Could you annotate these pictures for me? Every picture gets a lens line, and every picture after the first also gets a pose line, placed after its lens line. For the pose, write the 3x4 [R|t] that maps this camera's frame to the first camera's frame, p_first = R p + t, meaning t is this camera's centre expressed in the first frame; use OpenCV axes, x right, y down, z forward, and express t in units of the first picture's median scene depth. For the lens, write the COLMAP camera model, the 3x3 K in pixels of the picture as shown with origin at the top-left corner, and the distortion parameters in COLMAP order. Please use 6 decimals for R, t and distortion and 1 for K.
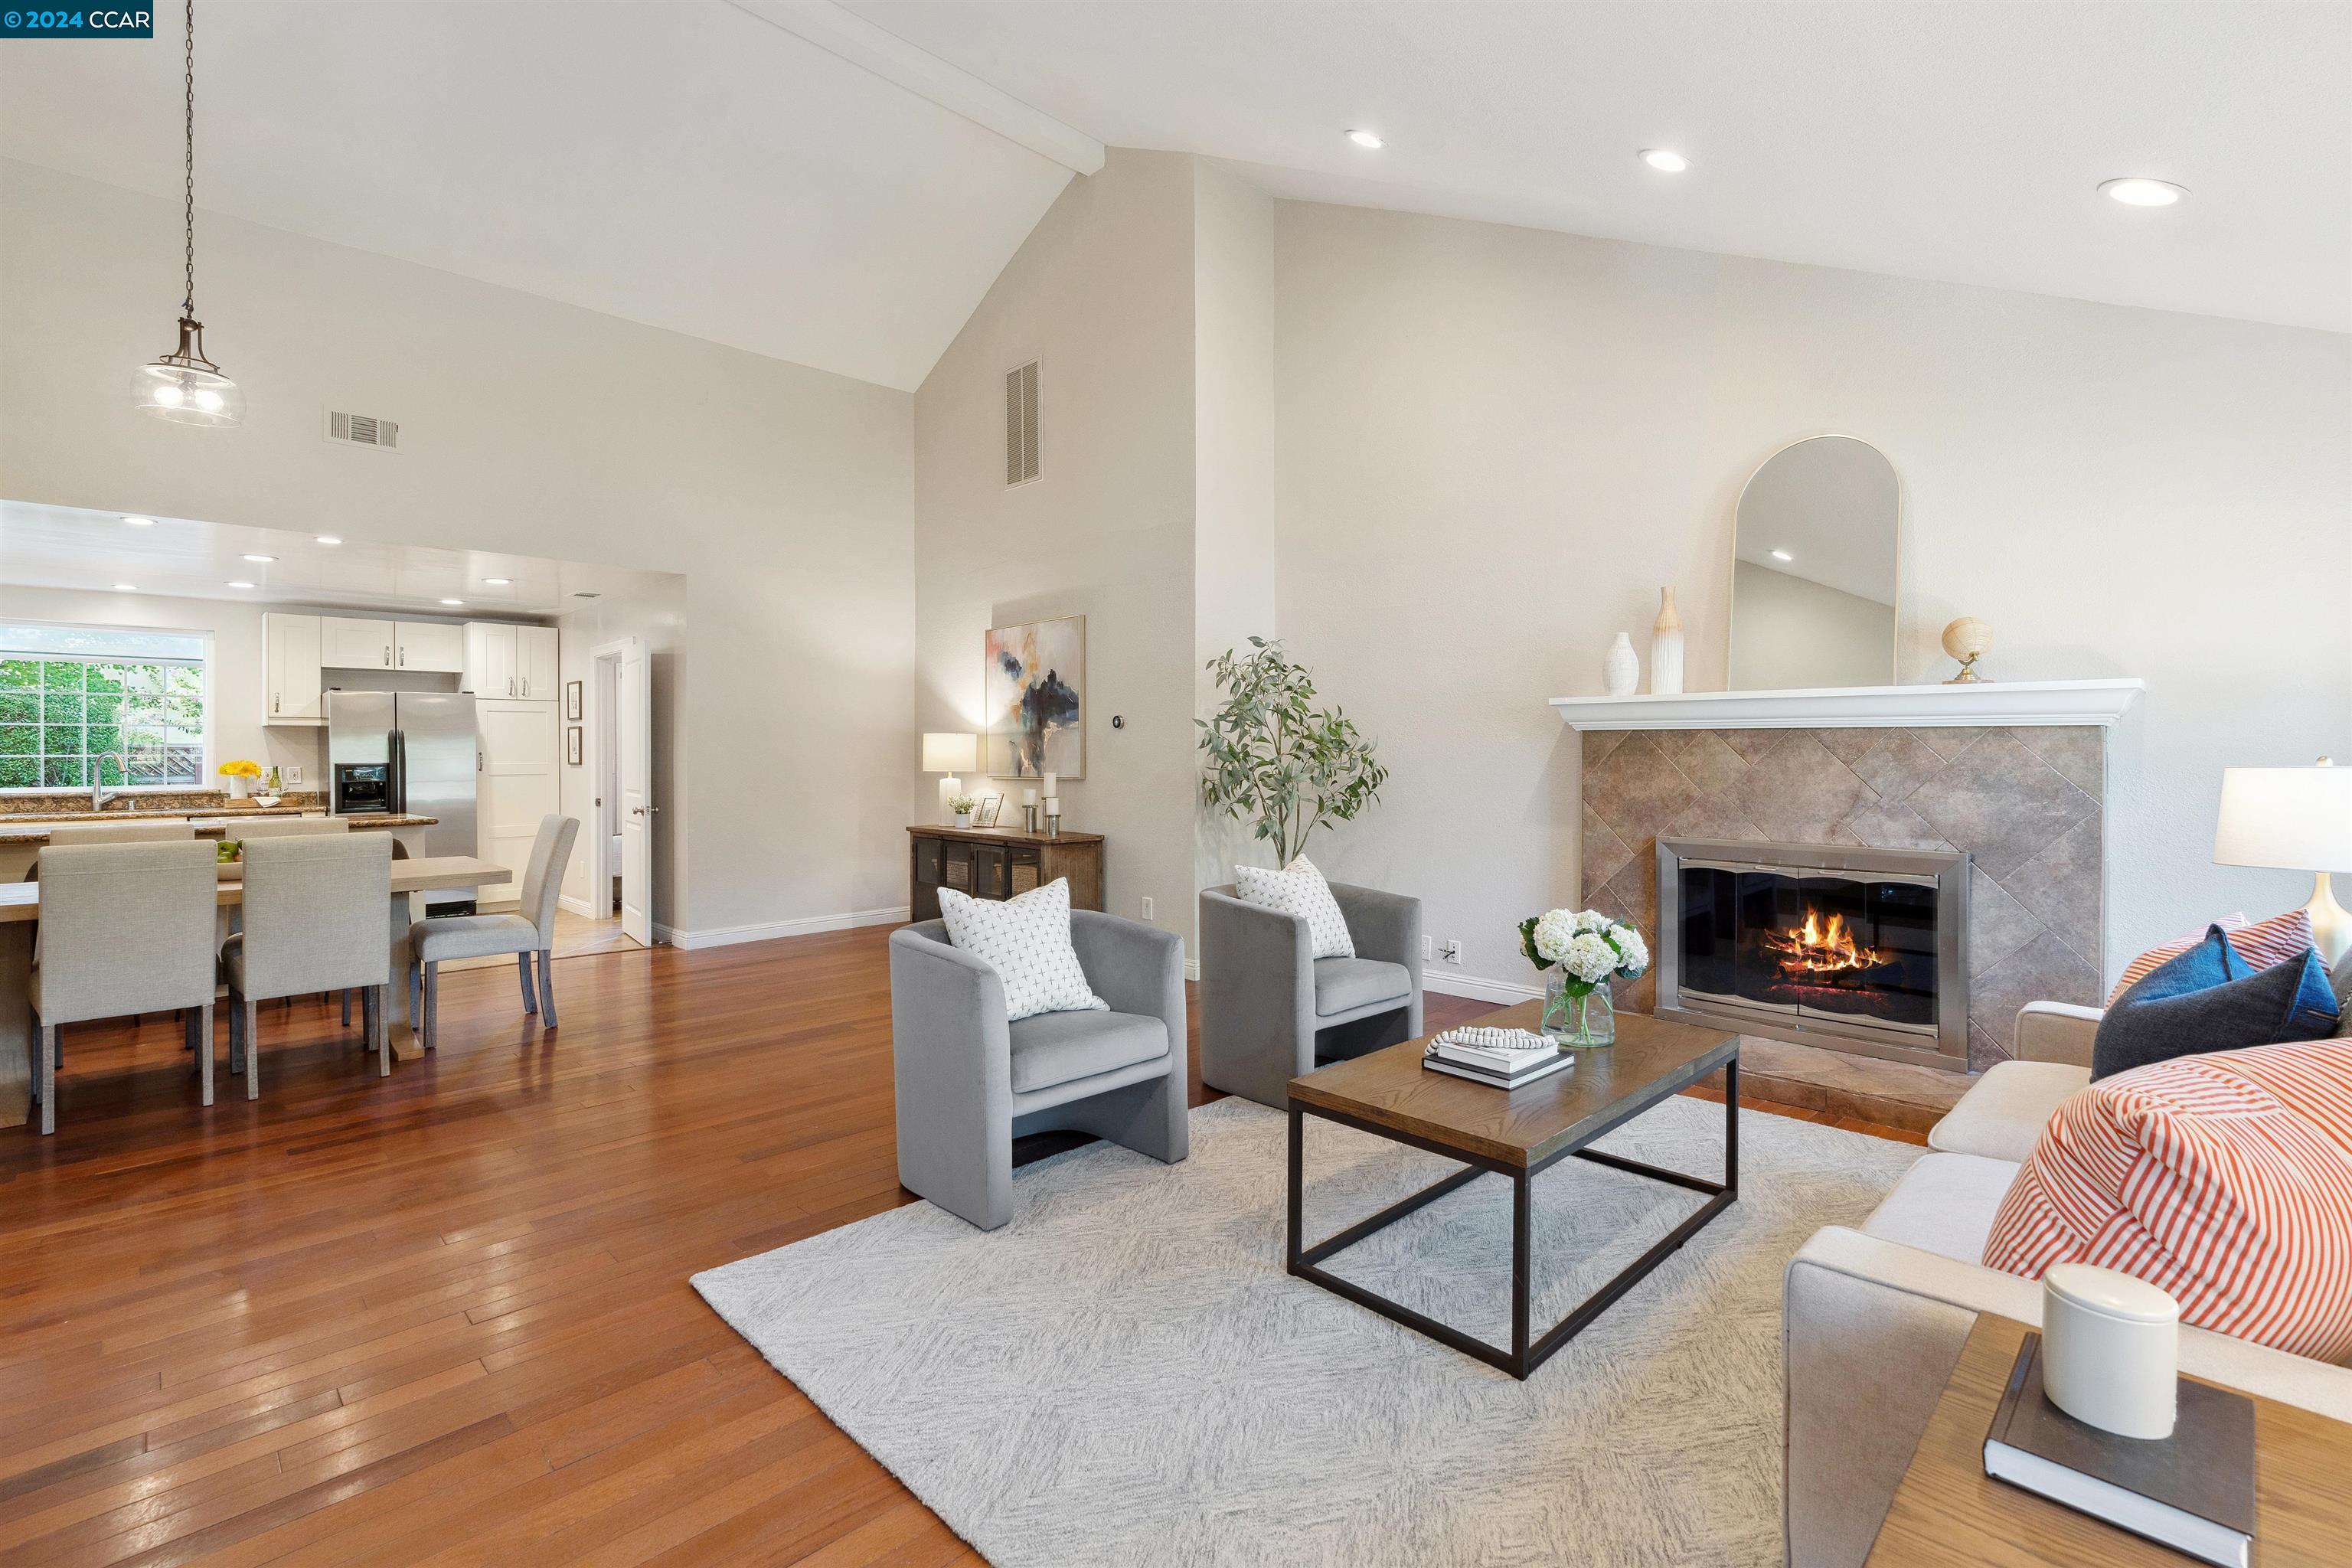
lens RADIAL K [[1071.6, 0, 1174.3], [0, 1071.6, 753.5], [0, 0, 1]] dist [-0.003091, 0.000609]
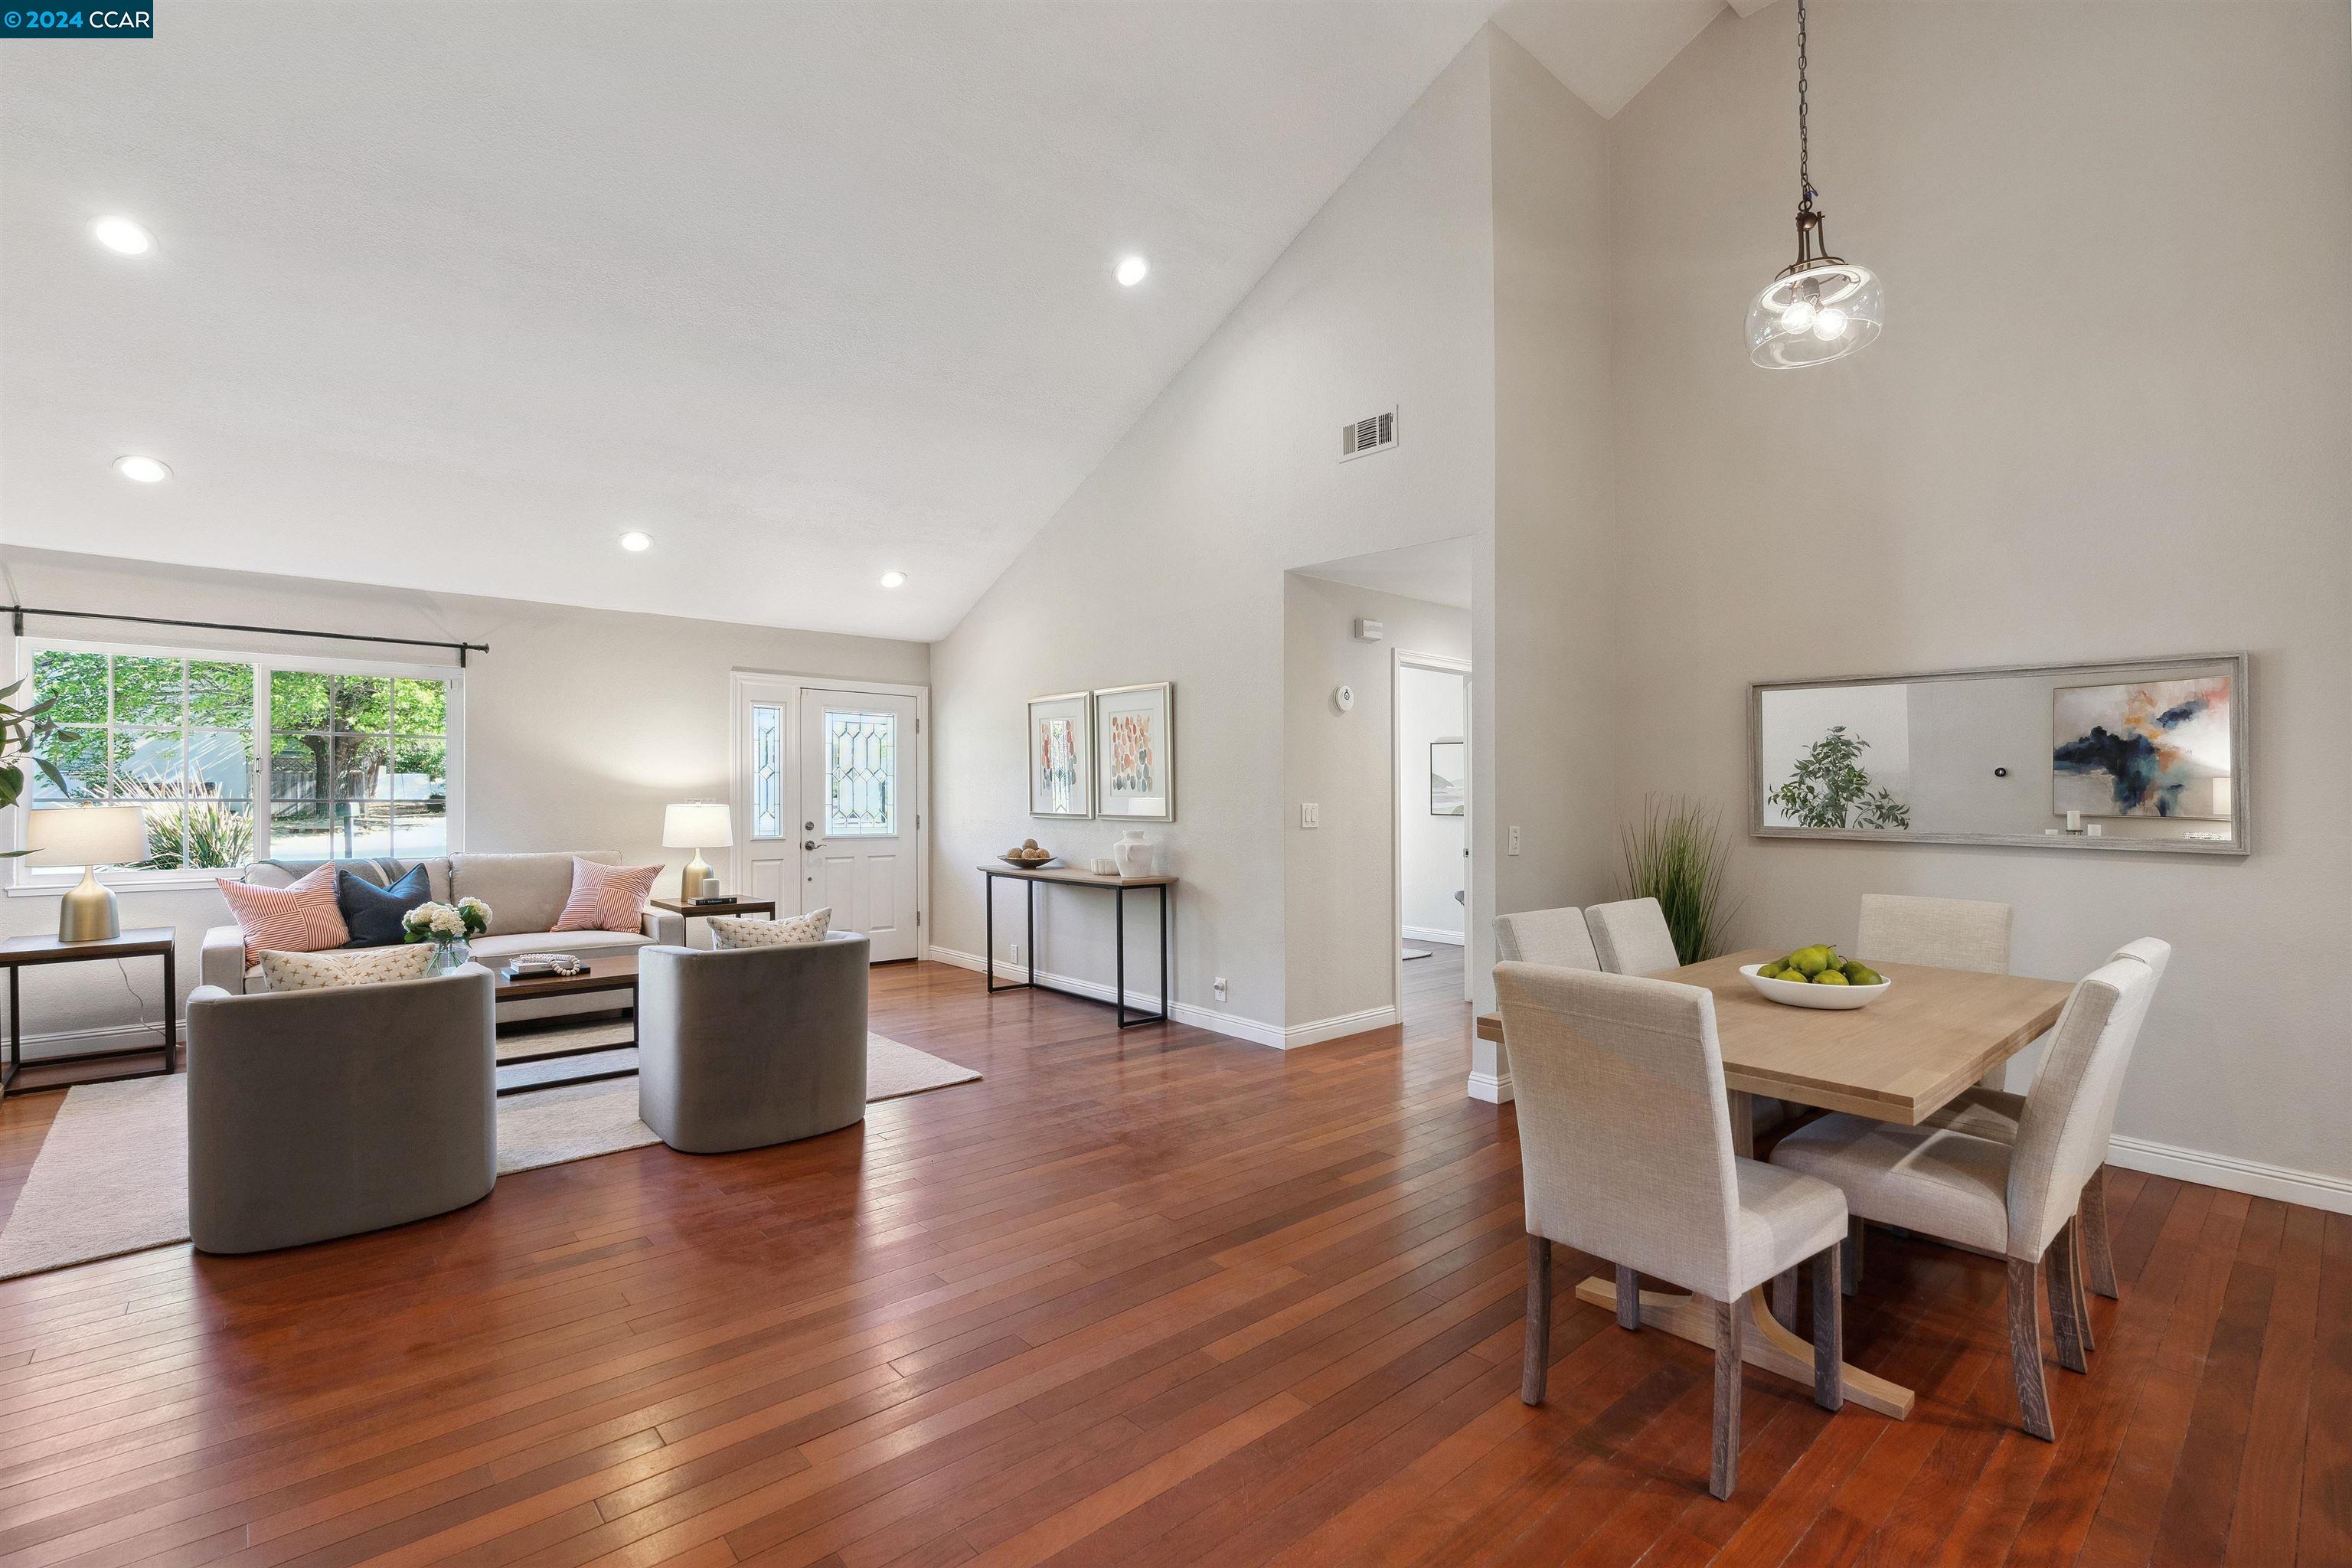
lens RADIAL K [[1073.8, 0, 1184.3], [0, 1073.8, 807.8], [0, 0, 1]] dist [0.000232, 0.000226]
pose [[-0.999510, -0.005812, 0.030766, -0.463150], [-0.005127, 0.999738, 0.022305, -0.016789], [-0.030888, 0.022136, -0.999278, 1.541705]]
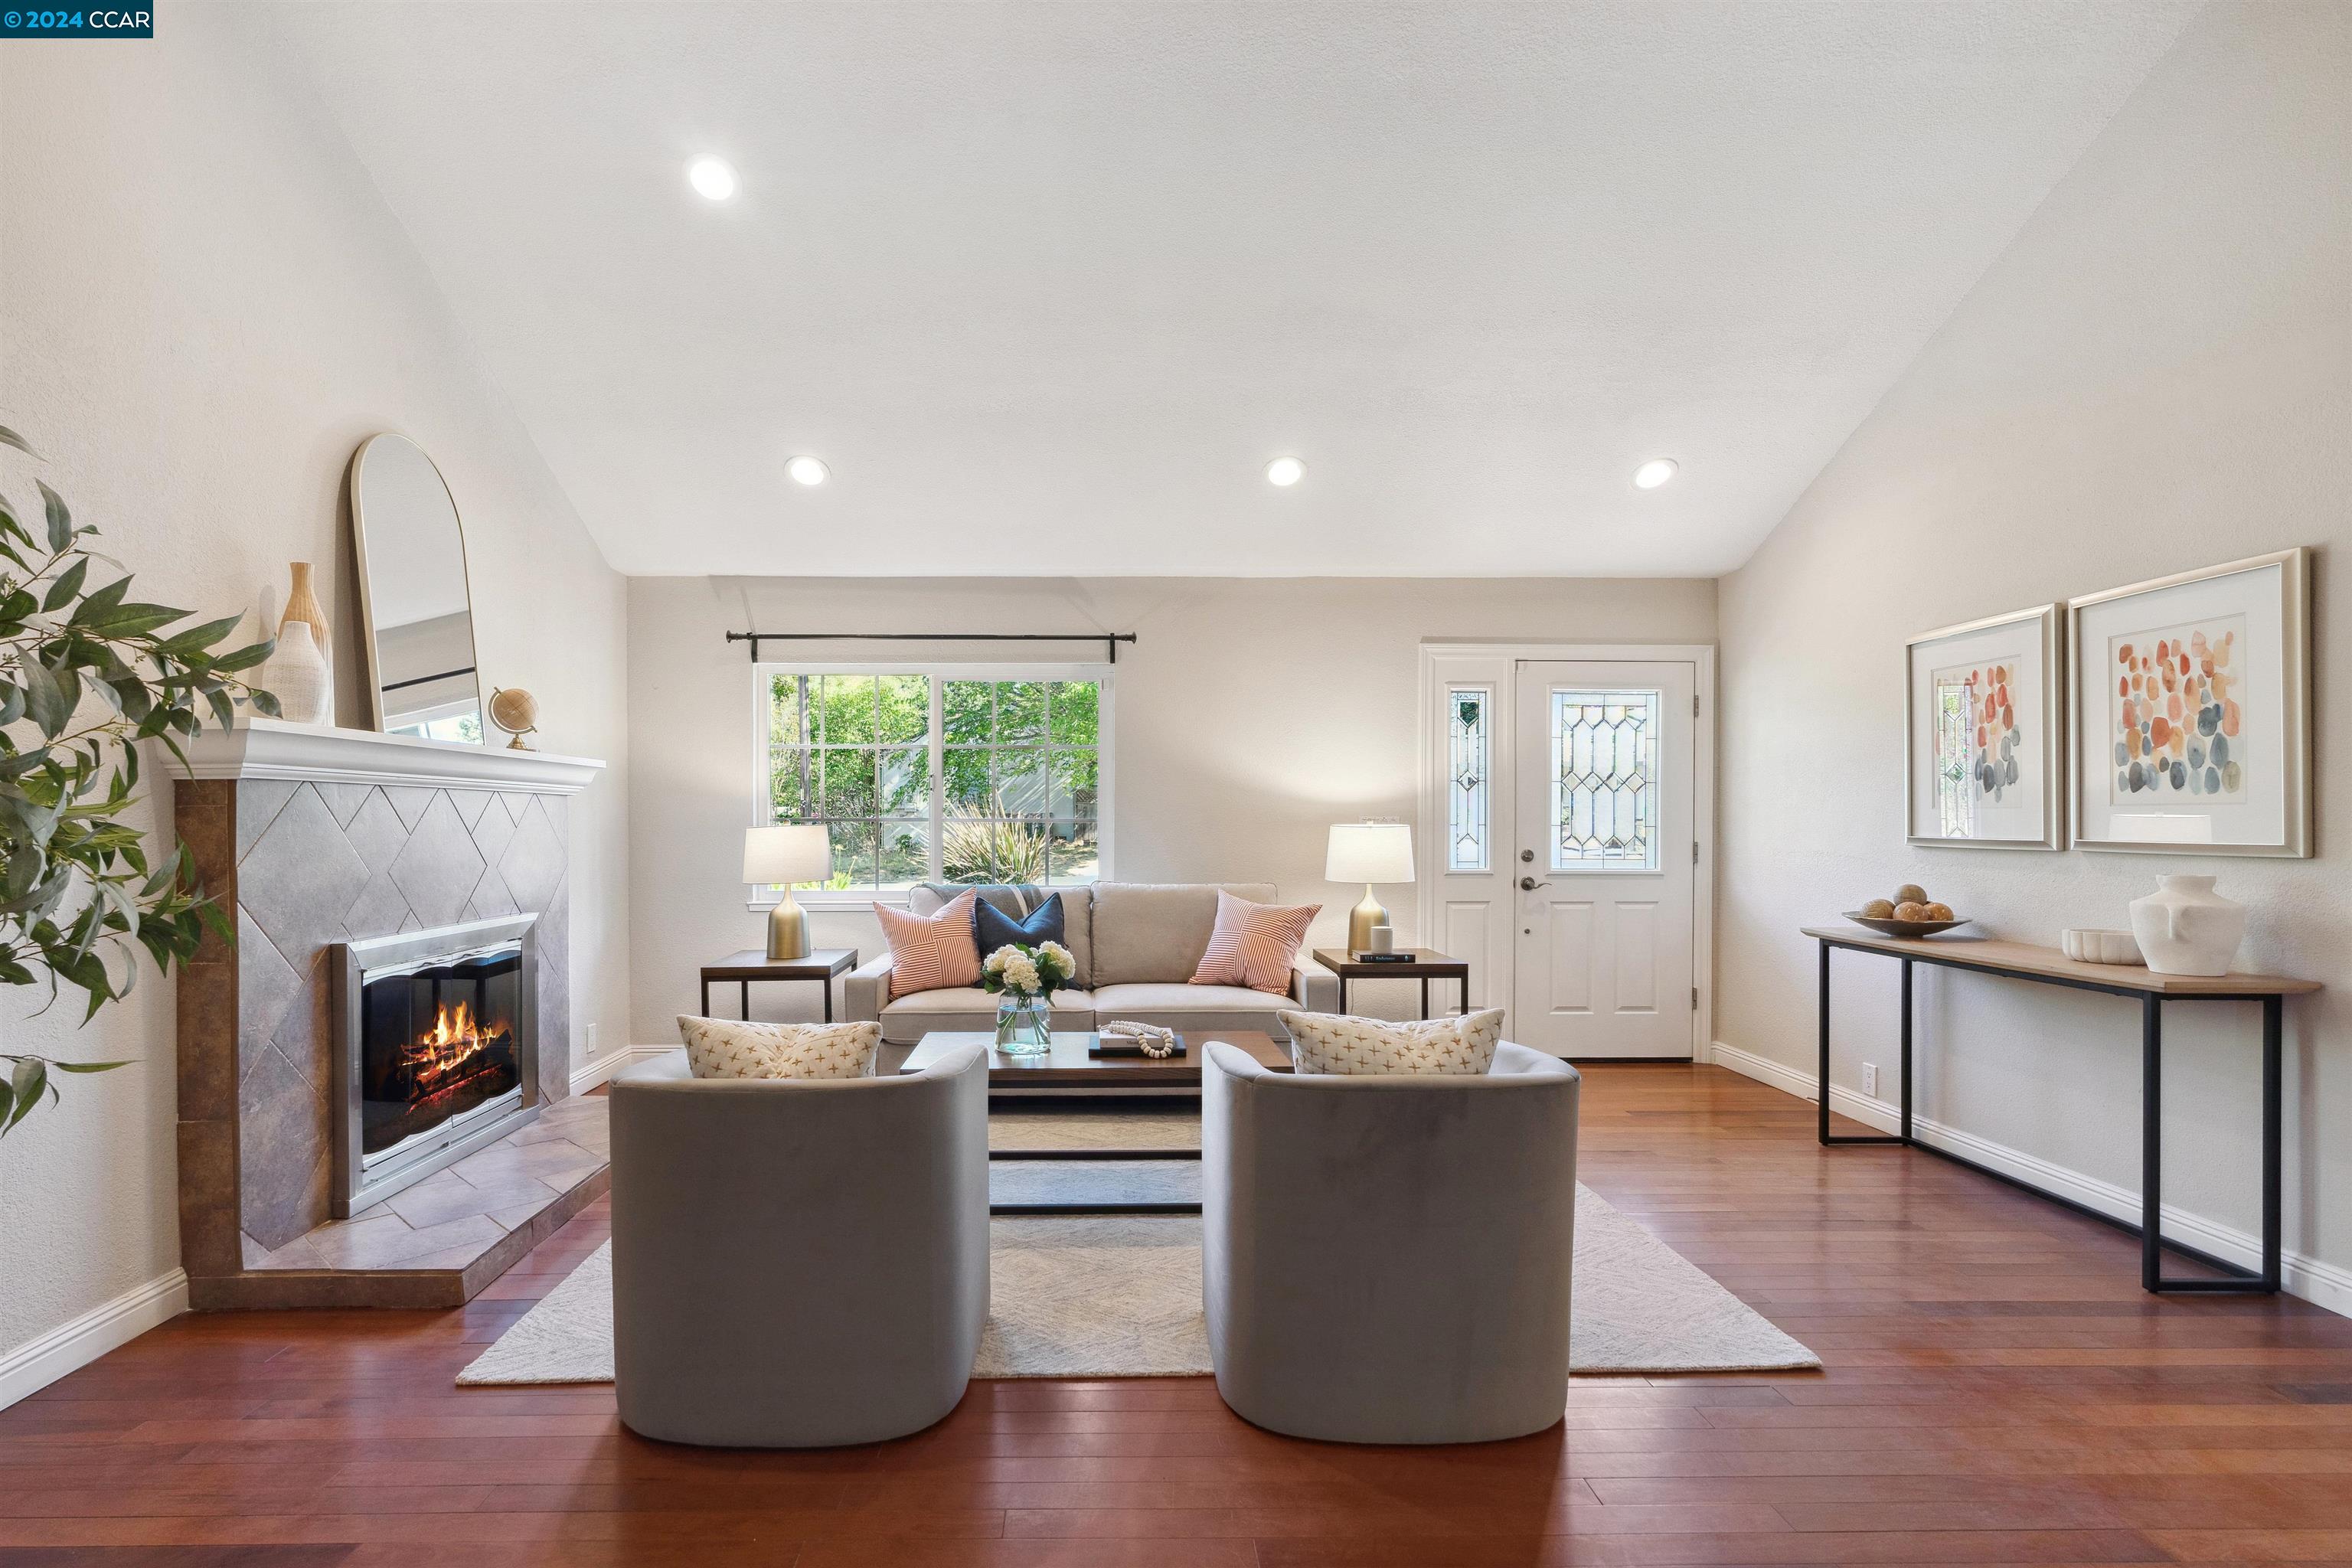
lens RADIAL K [[1122.3, 0, 1113.7], [0, 1122.3, 838.6], [0, 0, 1]] dist [-0.028171, 0.015738]
pose [[-0.723144, -0.010372, 0.690619, -0.358579], [0.006935, 0.999728, 0.022275, 0.000383], [-0.690662, 0.020897, -0.722876, 1.137179]]
